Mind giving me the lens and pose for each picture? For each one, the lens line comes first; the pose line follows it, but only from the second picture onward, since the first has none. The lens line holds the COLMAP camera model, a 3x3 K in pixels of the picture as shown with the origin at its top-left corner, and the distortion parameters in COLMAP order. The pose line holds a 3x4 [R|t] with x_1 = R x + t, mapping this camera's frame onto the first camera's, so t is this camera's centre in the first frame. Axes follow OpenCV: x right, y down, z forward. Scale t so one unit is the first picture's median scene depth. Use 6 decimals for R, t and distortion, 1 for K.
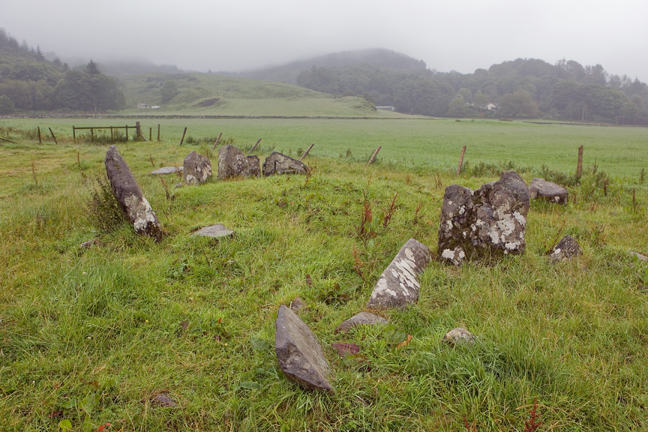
lens RADIAL K [[453.5, 0, 324.0], [0, 453.5, 216.0], [0, 0, 1]] dist [-0.054488, 0.004650]
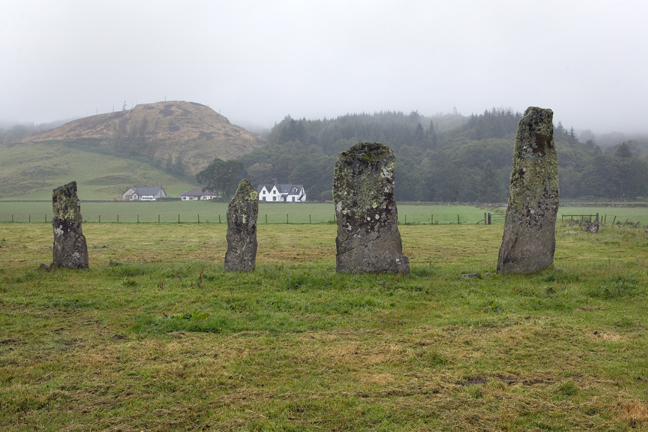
lens RADIAL K [[664.0, 0, 324.3], [0, 664.0, 240.1], [0, 0, 1]] dist [-0.106336, 0.042577]
pose [[0.602891, 0.034389, -0.797082, 0.150455], [-0.162409, 0.983441, -0.080413, 0.041243], [0.781118, 0.177934, 0.598493, -0.200019]]
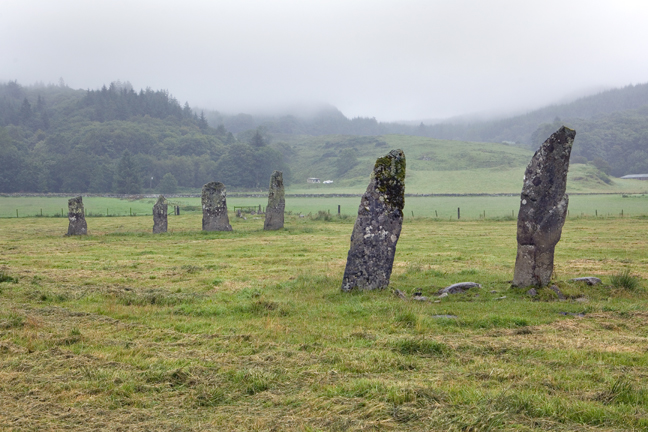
lens RADIAL K [[869.2, 0, 324.0], [0, 869.2, 216.0], [0, 0, 1]] dist [0.005025, 0.001087]
pose [[0.920617, -0.001073, -0.390466, 0.260490], [-0.070277, 0.983211, -0.168396, 0.091686], [0.384092, 0.182469, 0.905085, -0.460314]]
